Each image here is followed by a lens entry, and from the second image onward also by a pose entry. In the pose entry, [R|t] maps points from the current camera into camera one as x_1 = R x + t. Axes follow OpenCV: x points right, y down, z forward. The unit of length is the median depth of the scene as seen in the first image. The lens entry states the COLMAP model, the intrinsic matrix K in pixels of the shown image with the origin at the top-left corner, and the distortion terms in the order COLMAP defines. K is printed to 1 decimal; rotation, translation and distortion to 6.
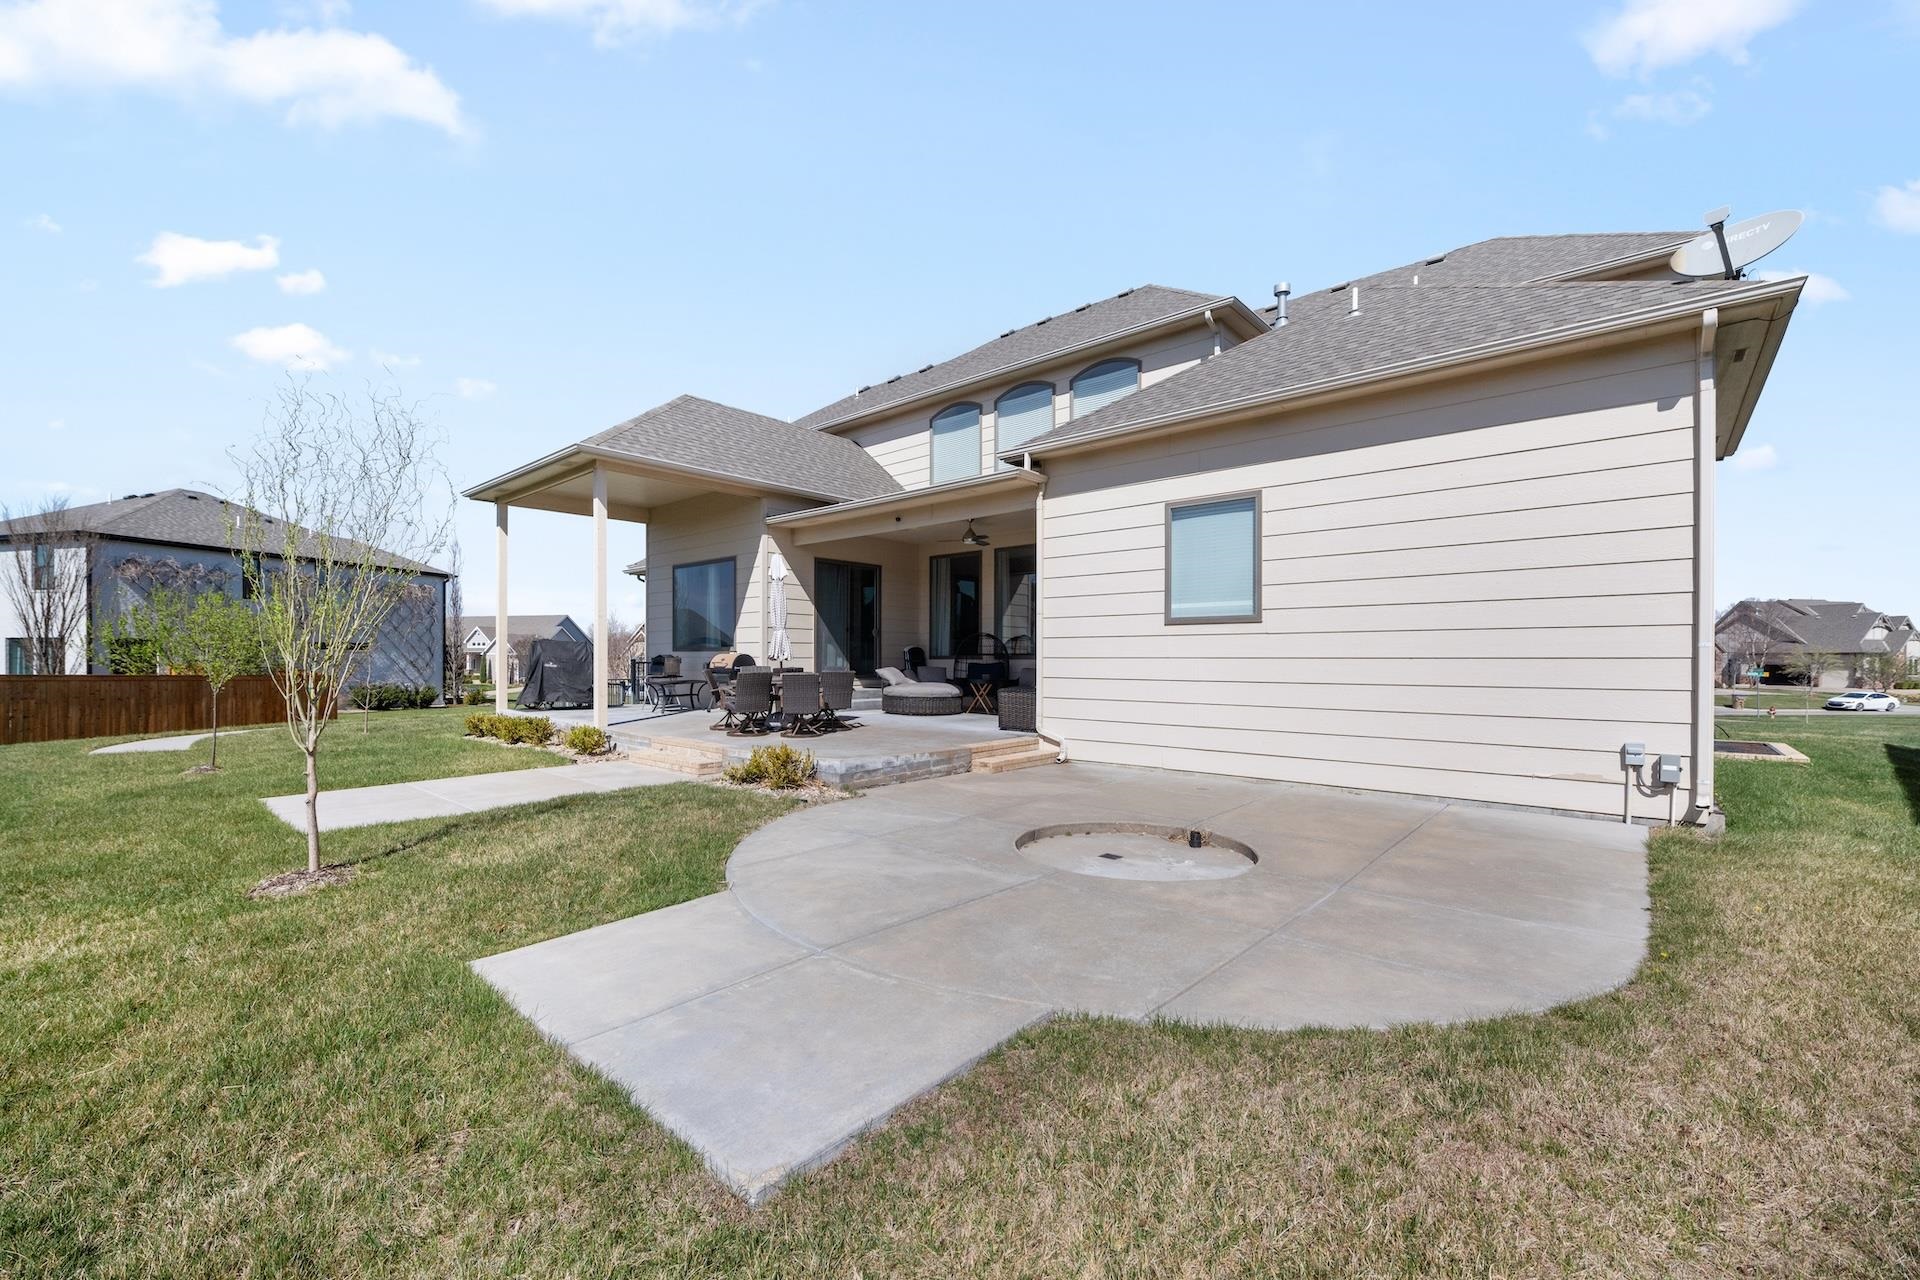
lens RADIAL K [[775.0, 0, 974.8], [0, 775.0, 653.4], [0, 0, 1]] dist [-0.011196, -0.000003]
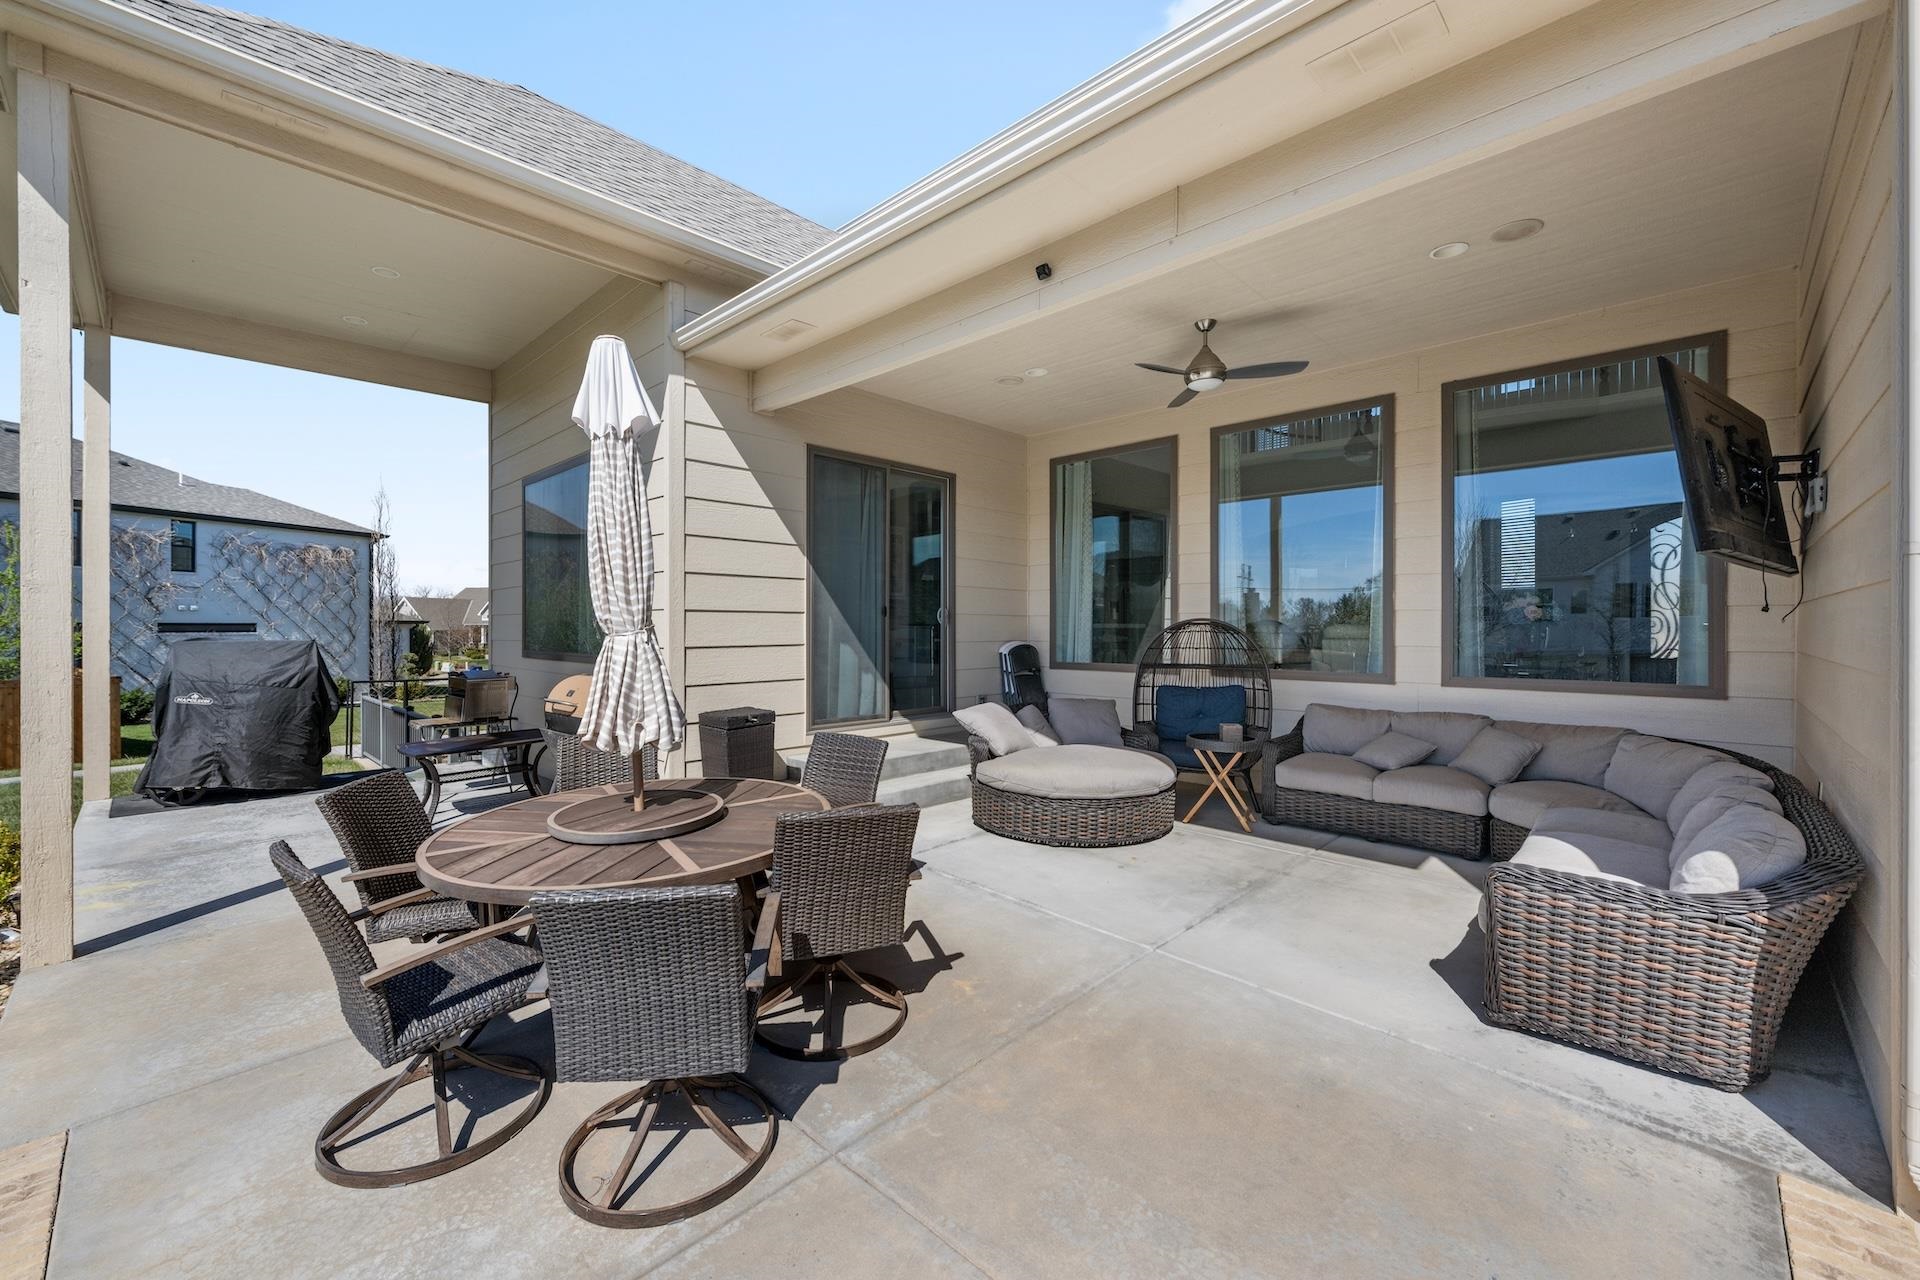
lens RADIAL K [[775.0, 0, 958.2], [0, 775.0, 625.1], [0, 0, 1]] dist [-0.011196, -0.000003]
pose [[0.997686, -0.004651, -0.067831, -0.091110], [0.005170, 0.999959, 0.007482, -0.026112], [0.067793, -0.007815, 0.997669, 0.554506]]
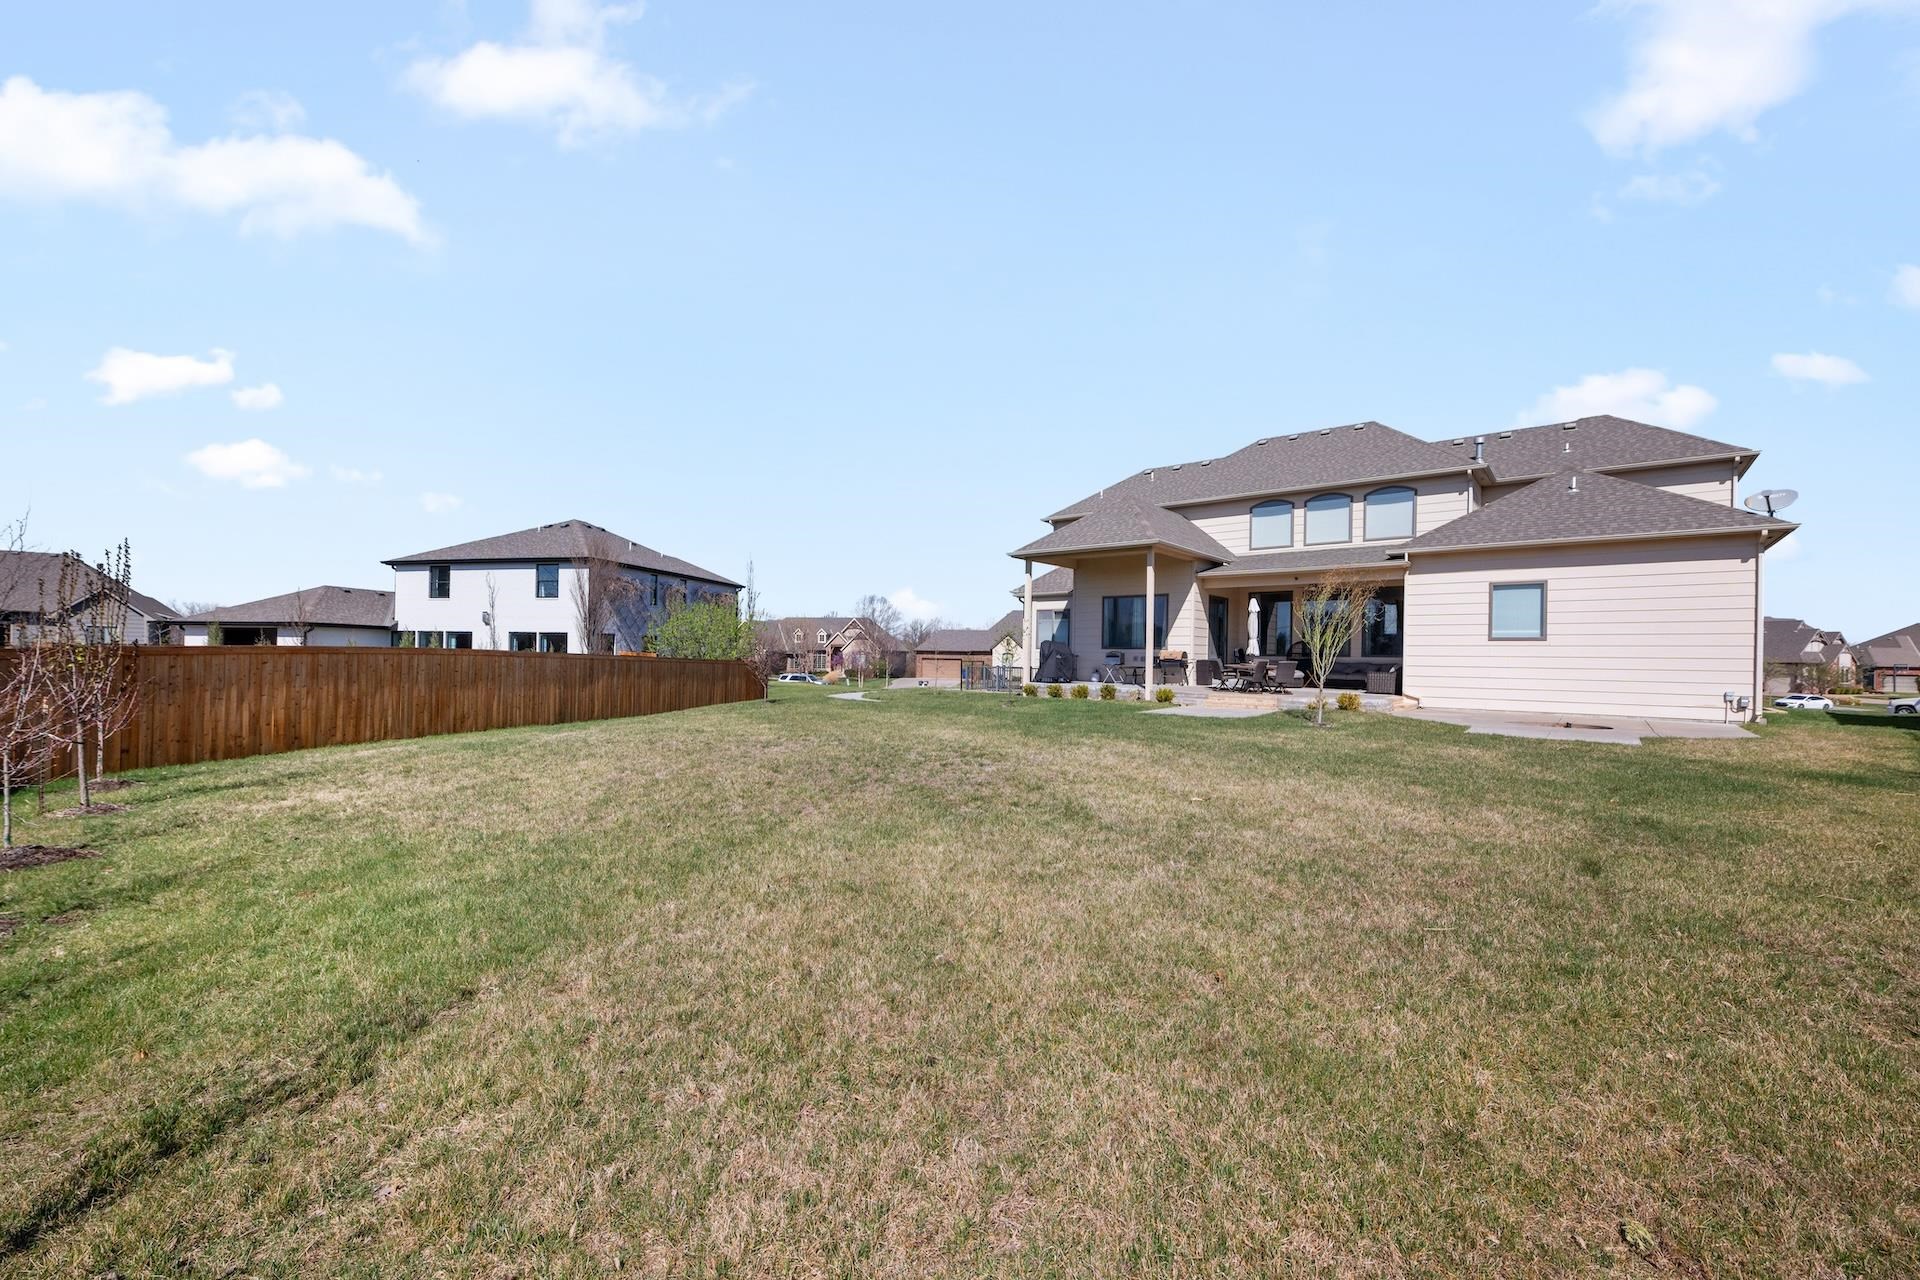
lens RADIAL K [[775.0, 0, 941.3], [0, 775.0, 651.4], [0, 0, 1]] dist [-0.011196, -0.000003]
pose [[0.999729, 0.014782, 0.017957, -0.787446], [-0.014765, 0.999890, -0.001089, 0.009830], [-0.017972, 0.000823, 0.999838, -0.652200]]
